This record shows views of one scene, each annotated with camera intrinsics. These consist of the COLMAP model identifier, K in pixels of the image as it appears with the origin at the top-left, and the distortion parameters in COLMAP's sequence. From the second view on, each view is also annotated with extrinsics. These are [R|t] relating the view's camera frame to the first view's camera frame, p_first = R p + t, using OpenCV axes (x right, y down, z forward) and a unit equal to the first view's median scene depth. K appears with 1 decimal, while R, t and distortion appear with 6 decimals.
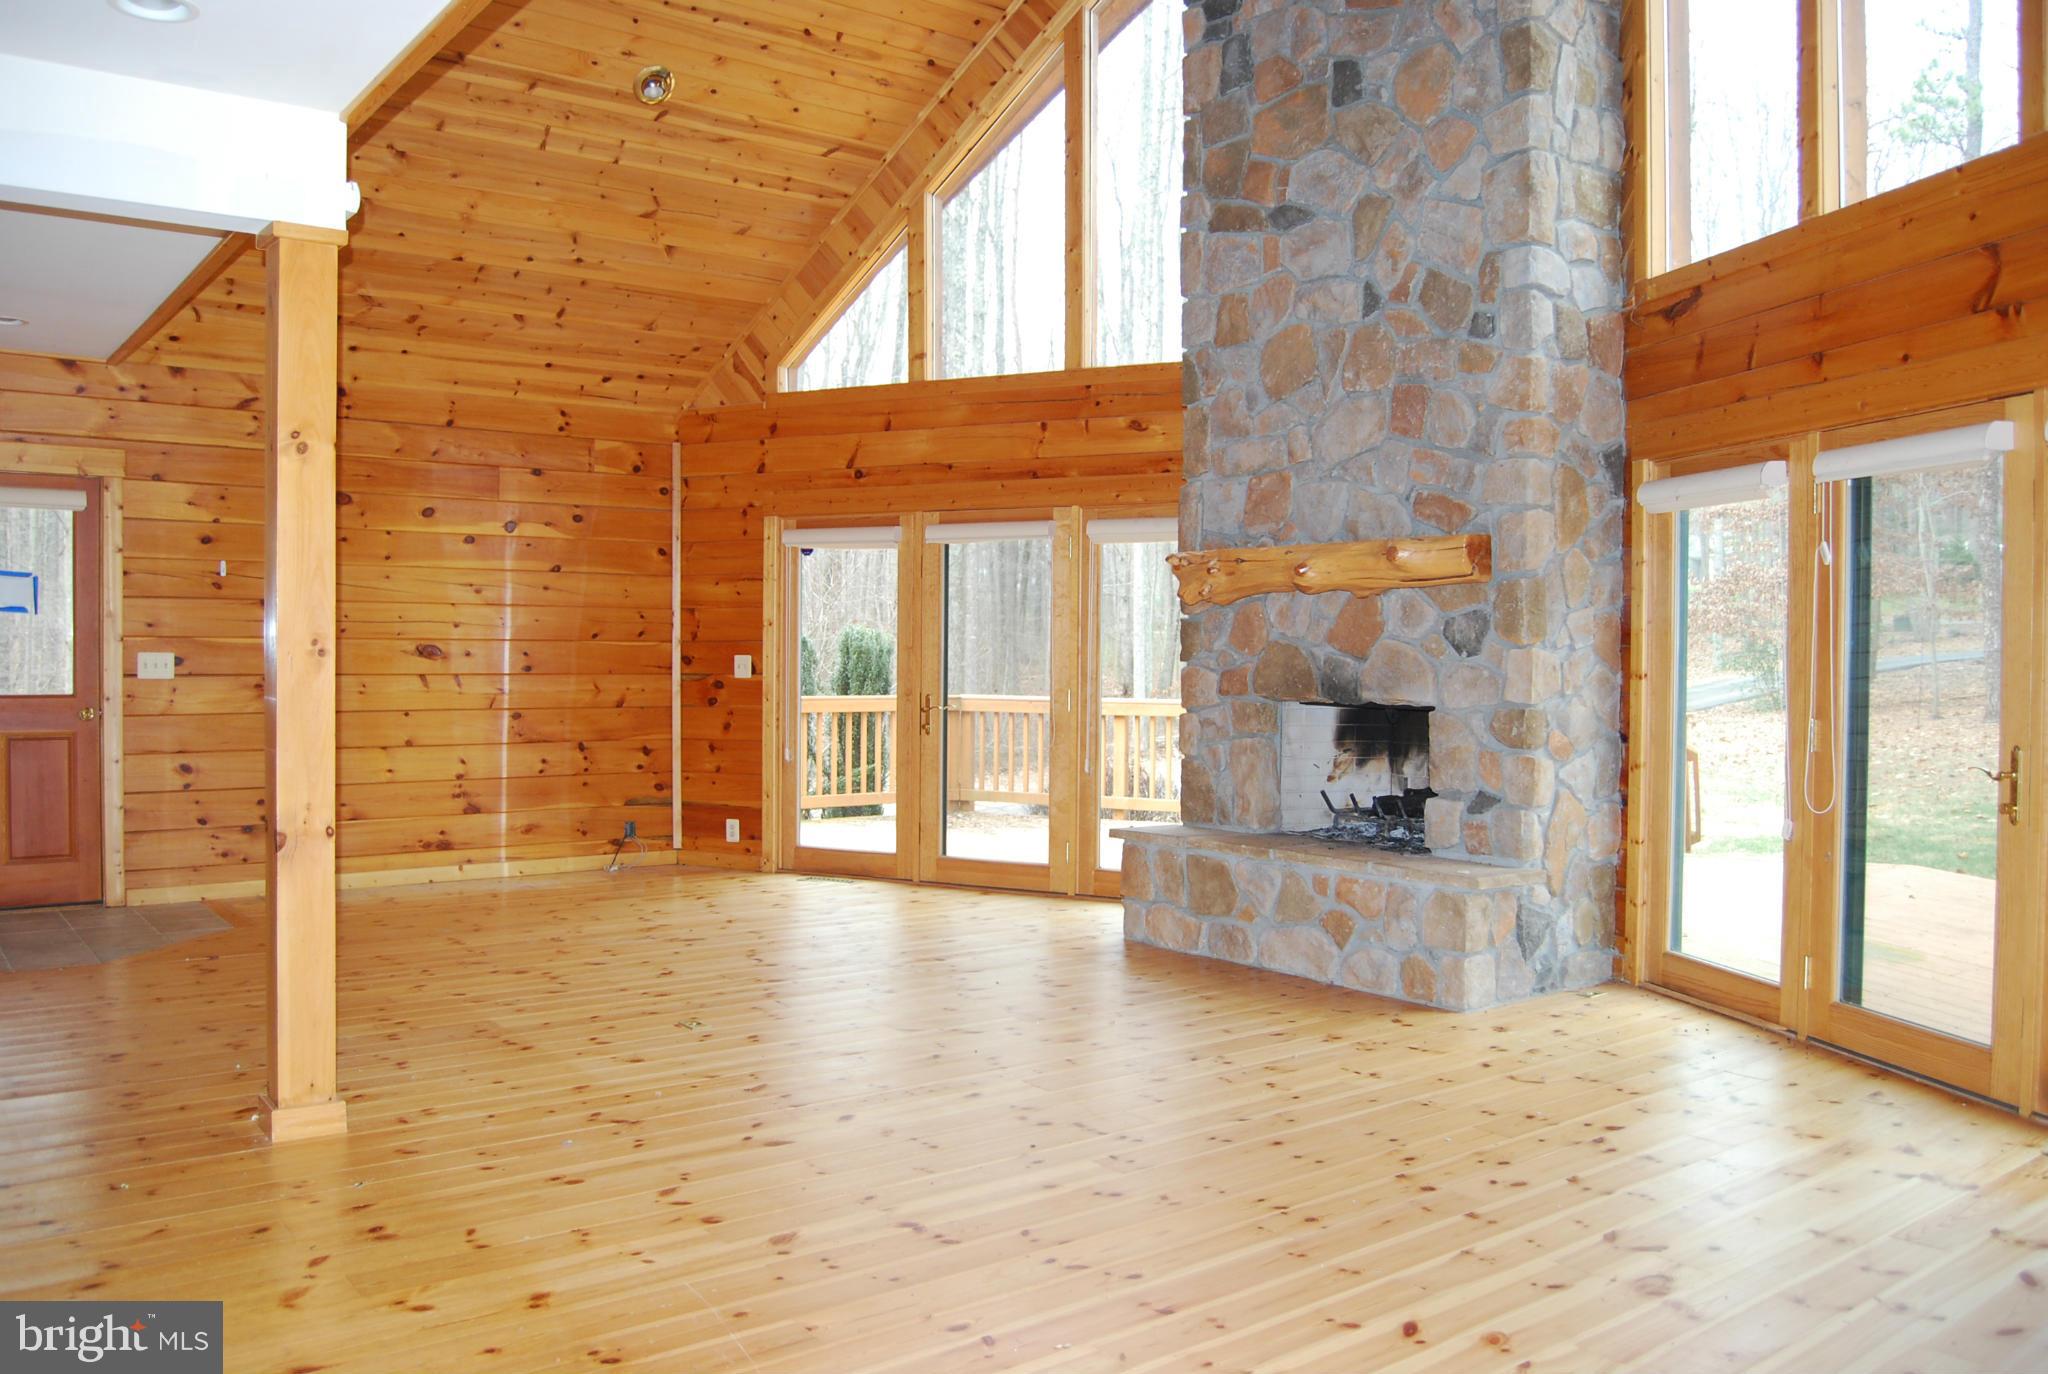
lens RADIAL K [[1625.6, 0, 1027.6], [0, 1625.6, 684.0], [0, 0, 1]] dist [-0.090177, 0.041982]
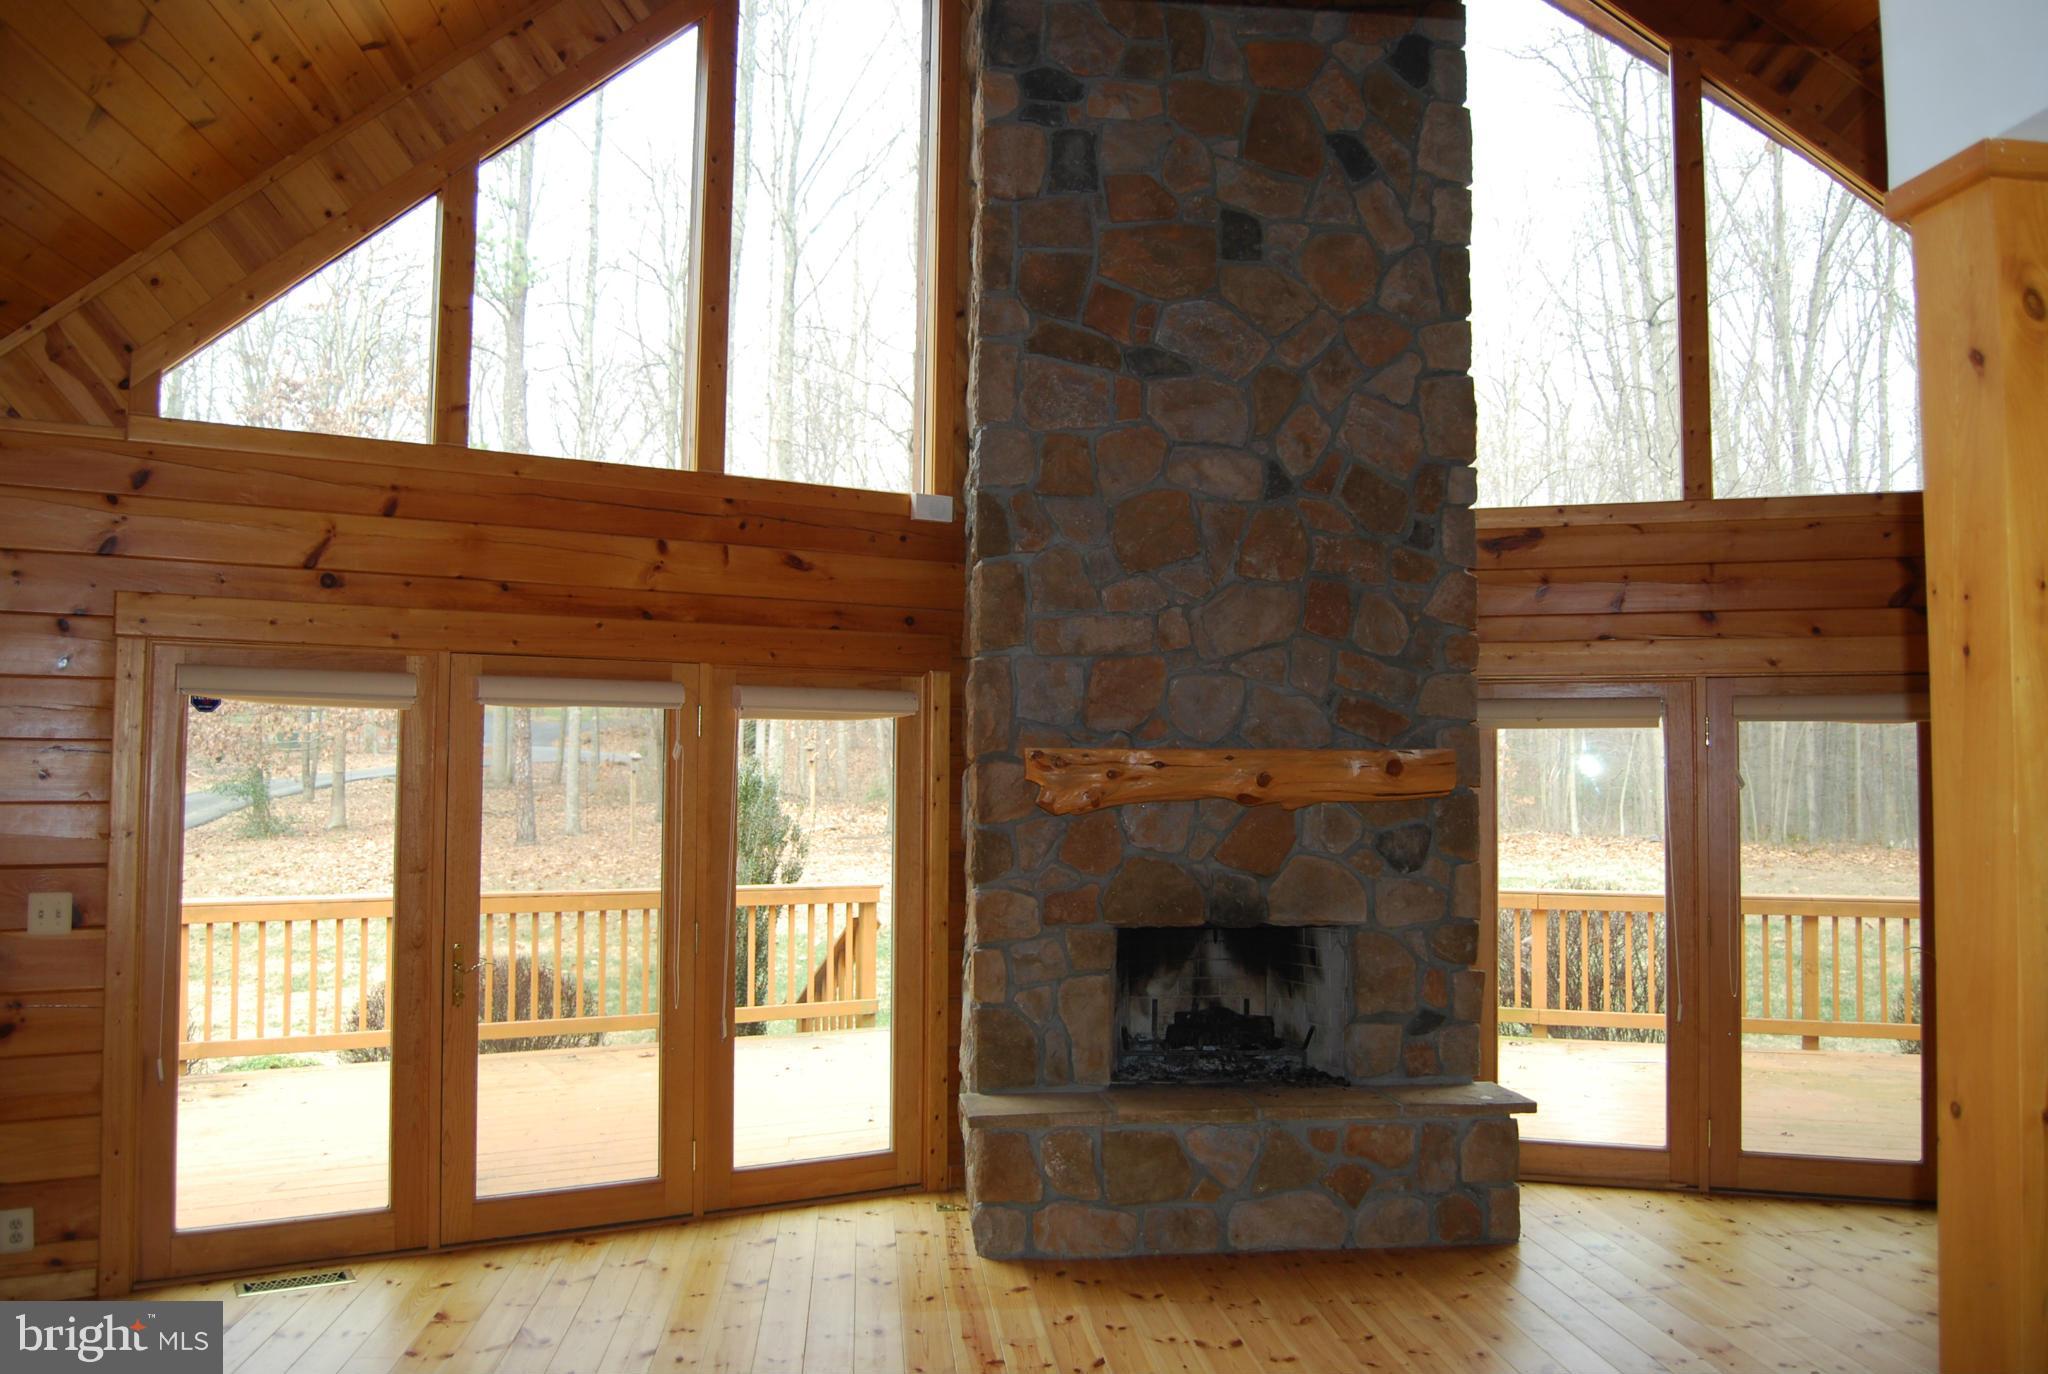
lens RADIAL K [[1625.6, 0, 1027.4], [0, 1625.6, 678.5], [0, 0, 1]] dist [-0.090177, 0.041982]
pose [[0.522427, 0.045157, 0.851488, -0.627051], [0.015541, 0.997927, -0.062459, -0.070415], [-0.852542, 0.045863, 0.520642, 0.635532]]
